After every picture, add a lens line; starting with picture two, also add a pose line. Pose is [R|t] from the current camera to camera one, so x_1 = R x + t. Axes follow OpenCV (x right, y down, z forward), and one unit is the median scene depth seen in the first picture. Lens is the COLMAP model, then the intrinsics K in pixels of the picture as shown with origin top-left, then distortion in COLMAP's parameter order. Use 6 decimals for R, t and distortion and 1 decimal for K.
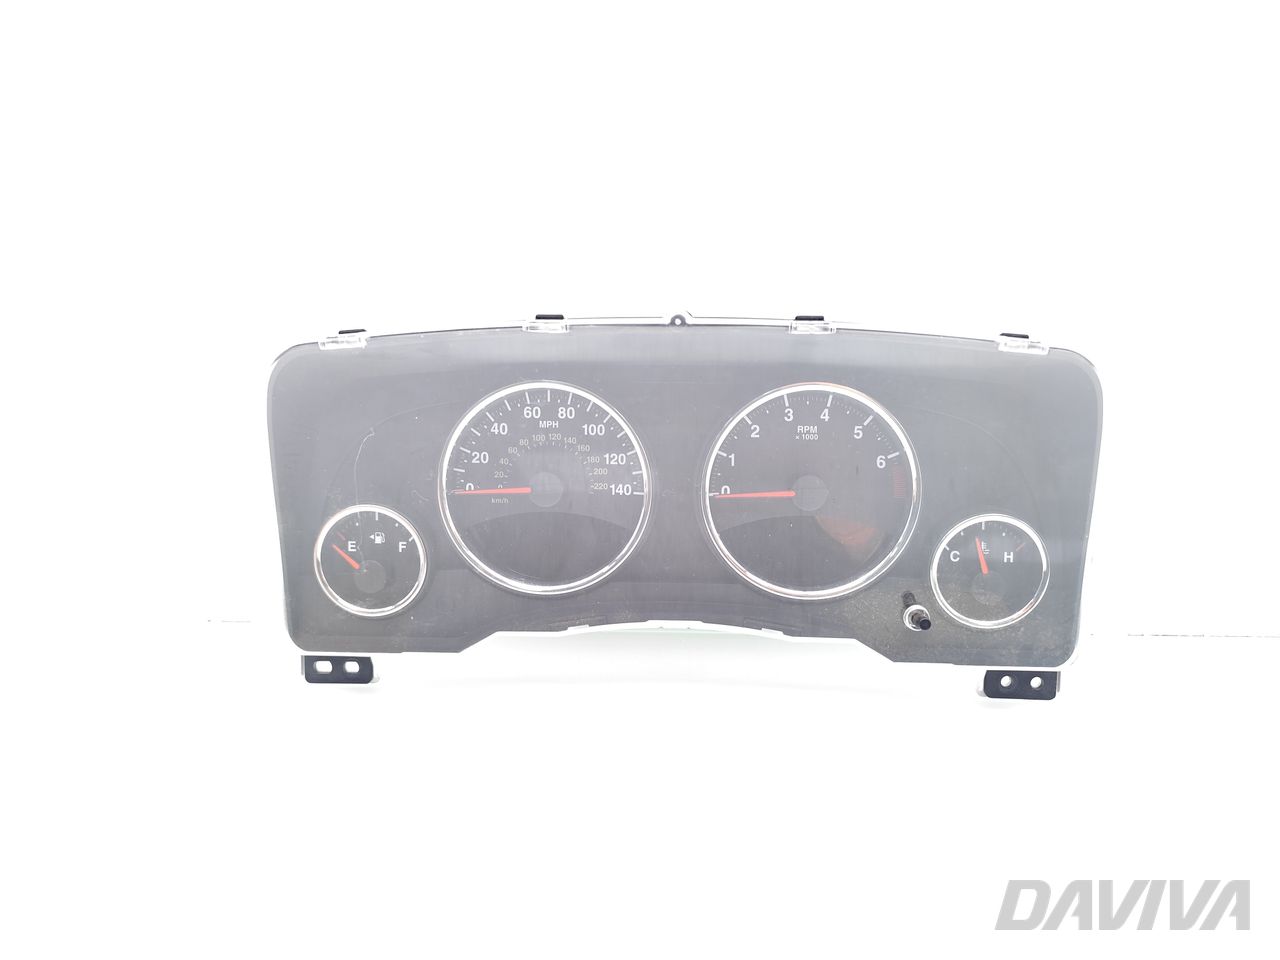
lens RADIAL K [[882.9, 0, 640.2], [0, 882.9, 496.4], [0, 0, 1]] dist [0.201364, -0.362722]
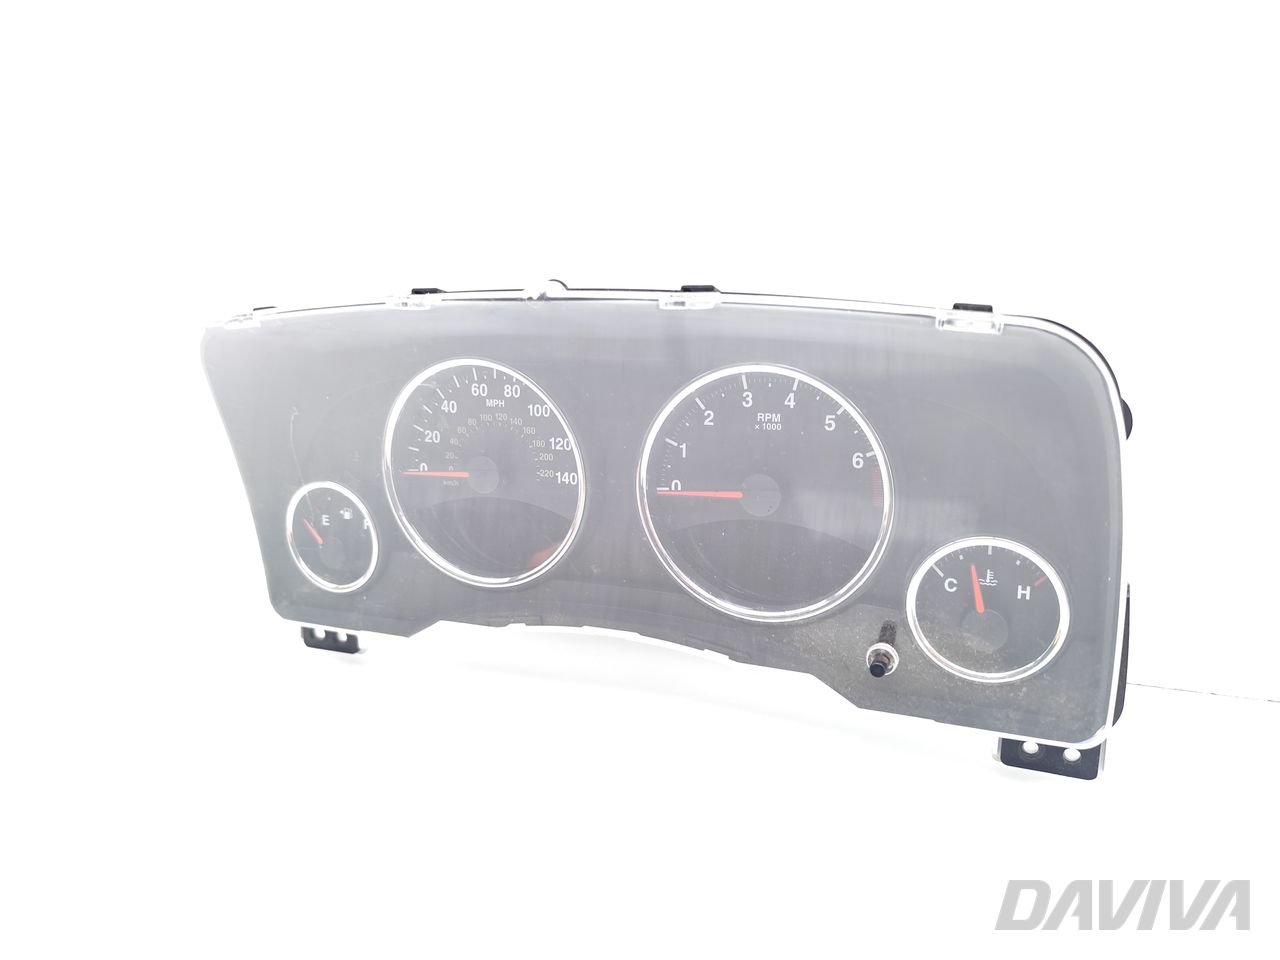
lens RADIAL K [[882.9, 0, 640.2], [0, 882.9, 496.4], [0, 0, 1]] dist [0.201364, -0.362722]
pose [[0.942116, 0.056891, -0.330425, 0.349624], [-0.032867, 0.996423, 0.077847, -0.062151], [0.333672, -0.062481, 0.940616, 0.179315]]
